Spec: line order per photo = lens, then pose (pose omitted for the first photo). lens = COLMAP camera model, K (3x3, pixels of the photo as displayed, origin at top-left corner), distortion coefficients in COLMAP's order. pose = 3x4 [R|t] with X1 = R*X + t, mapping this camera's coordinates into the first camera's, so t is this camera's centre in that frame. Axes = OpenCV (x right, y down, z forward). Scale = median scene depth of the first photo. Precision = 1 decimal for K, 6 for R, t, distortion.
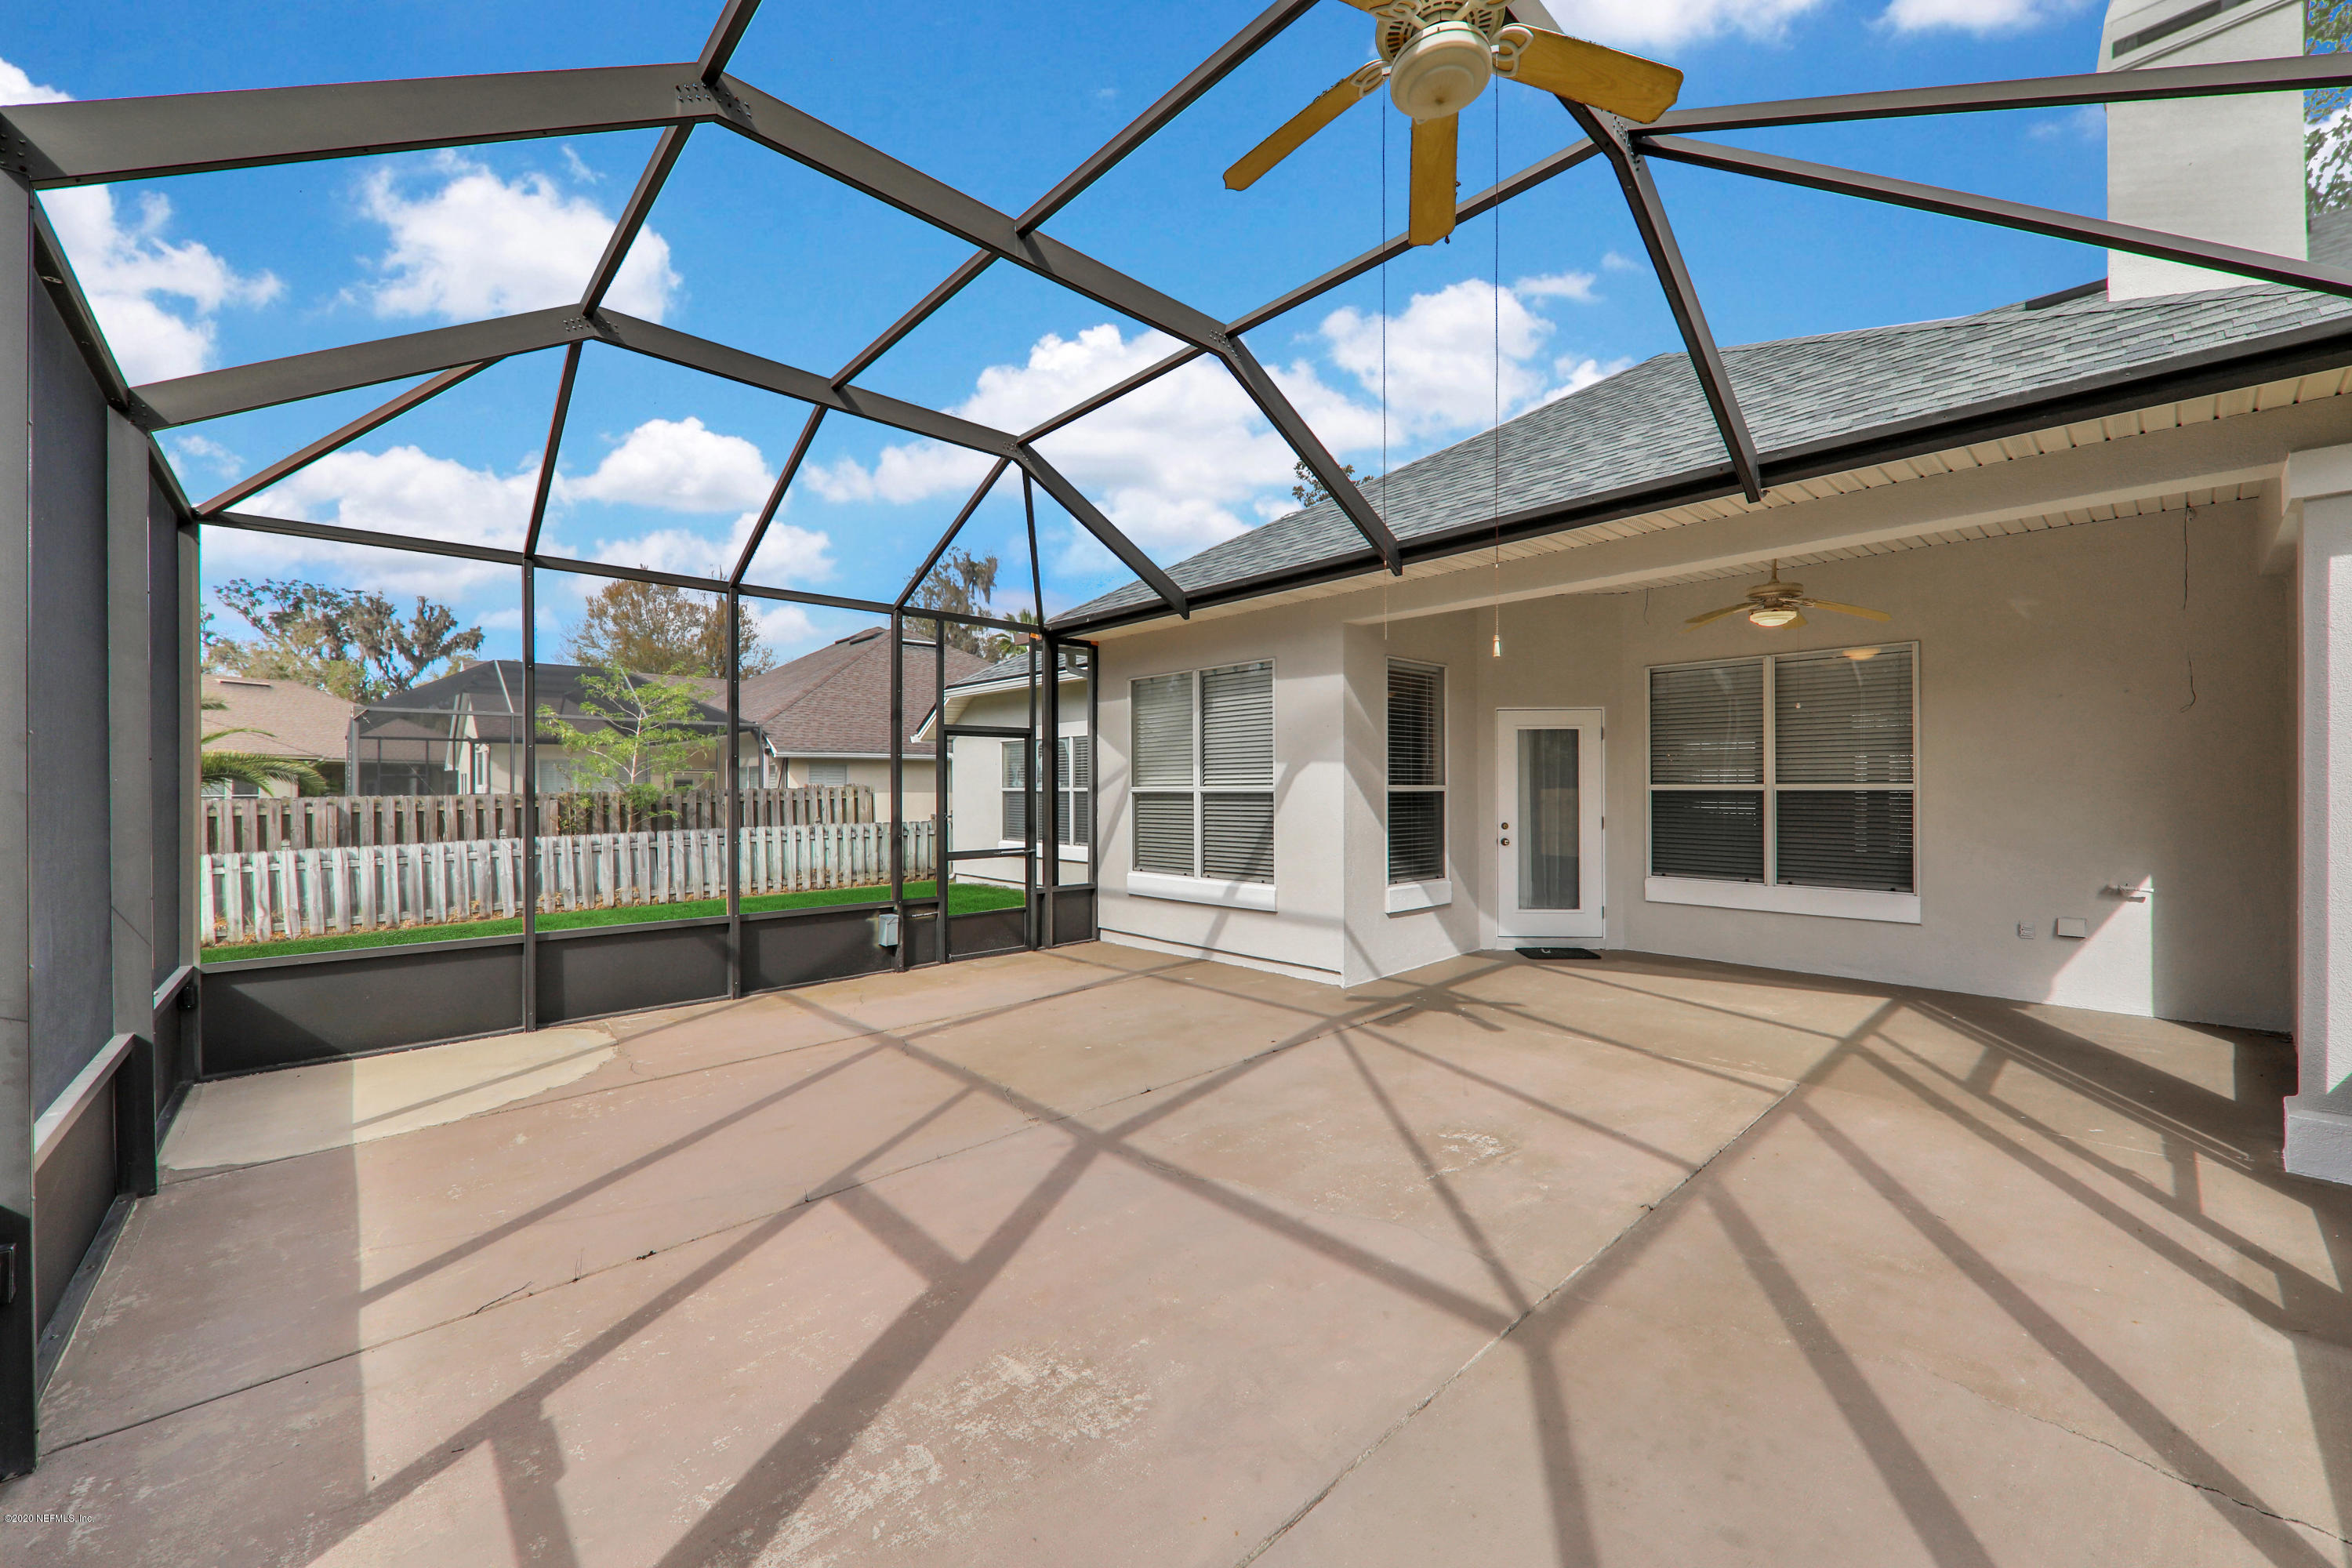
lens RADIAL K [[888.6, 0, 1176.0], [0, 888.6, 784.0], [0, 0, 1]] dist [-0.000386, -0.004677]
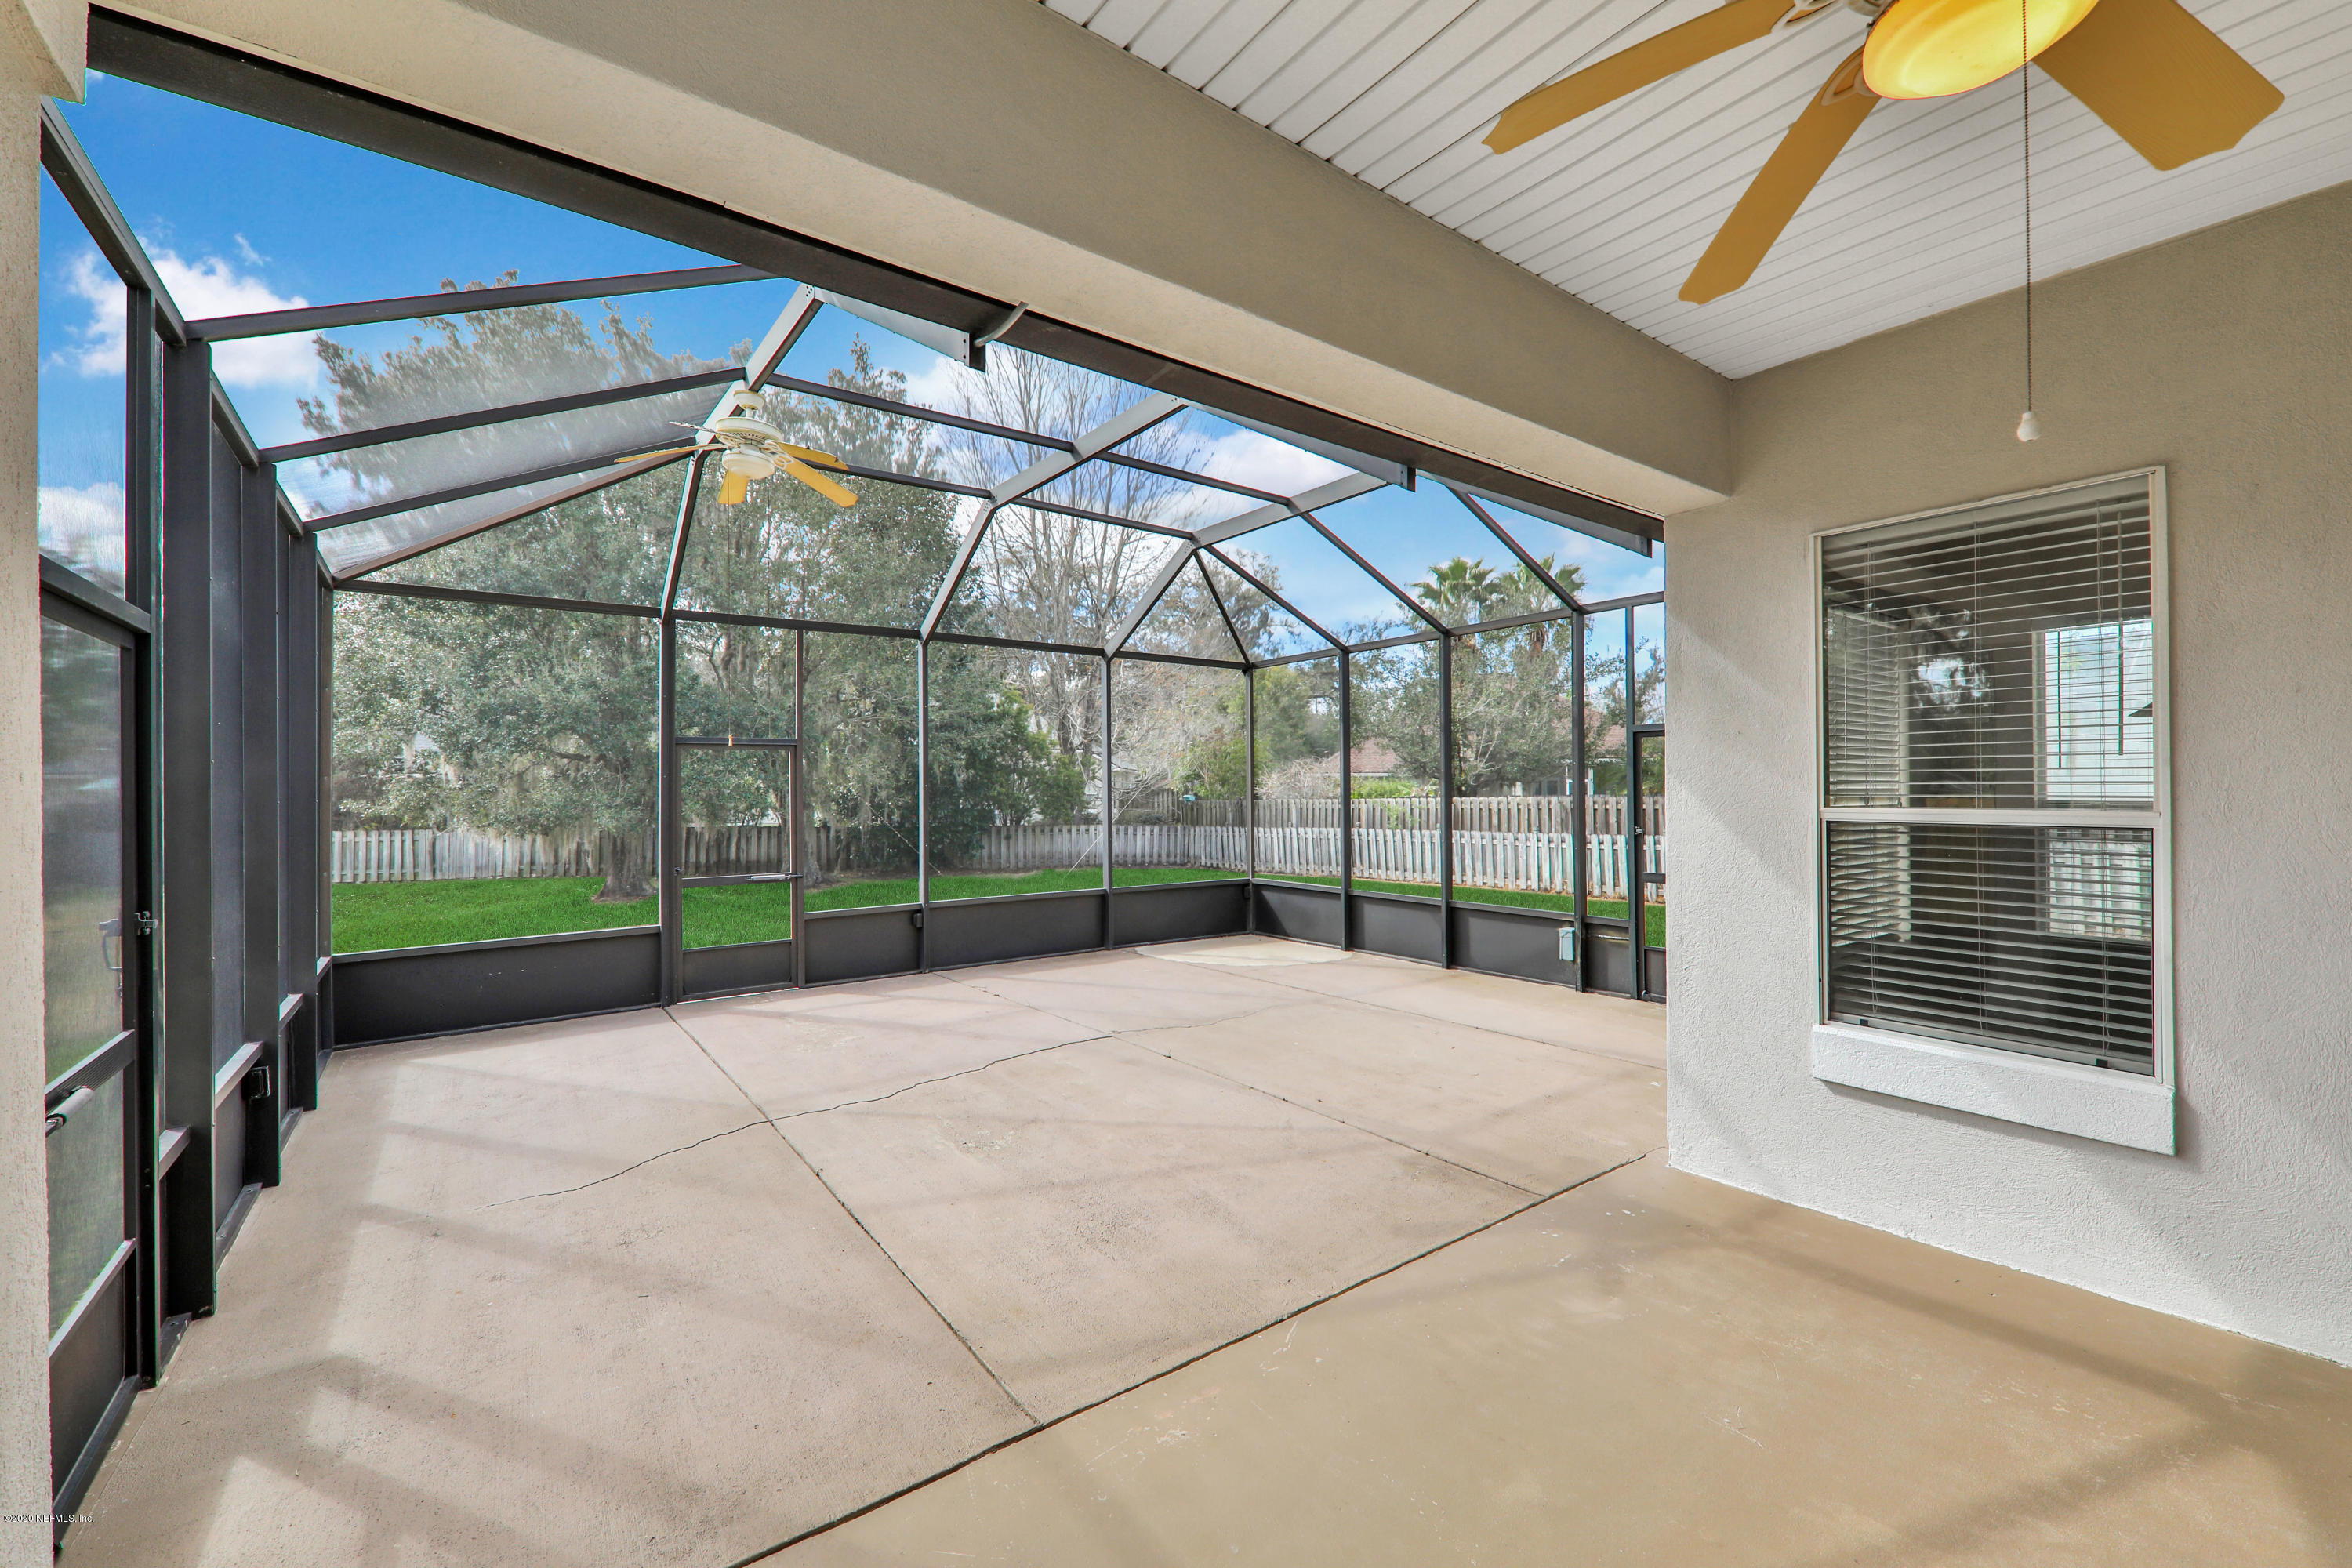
lens RADIAL K [[943.0, 0, 1176.0], [0, 943.0, 784.0], [0, 0, 1]] dist [-0.000662, -0.000042]
pose [[-0.107215, 0.000673, -0.994236, 0.758949], [0.011294, 0.999936, -0.000541, -0.014297], [0.994172, -0.011287, -0.107216, 0.706698]]
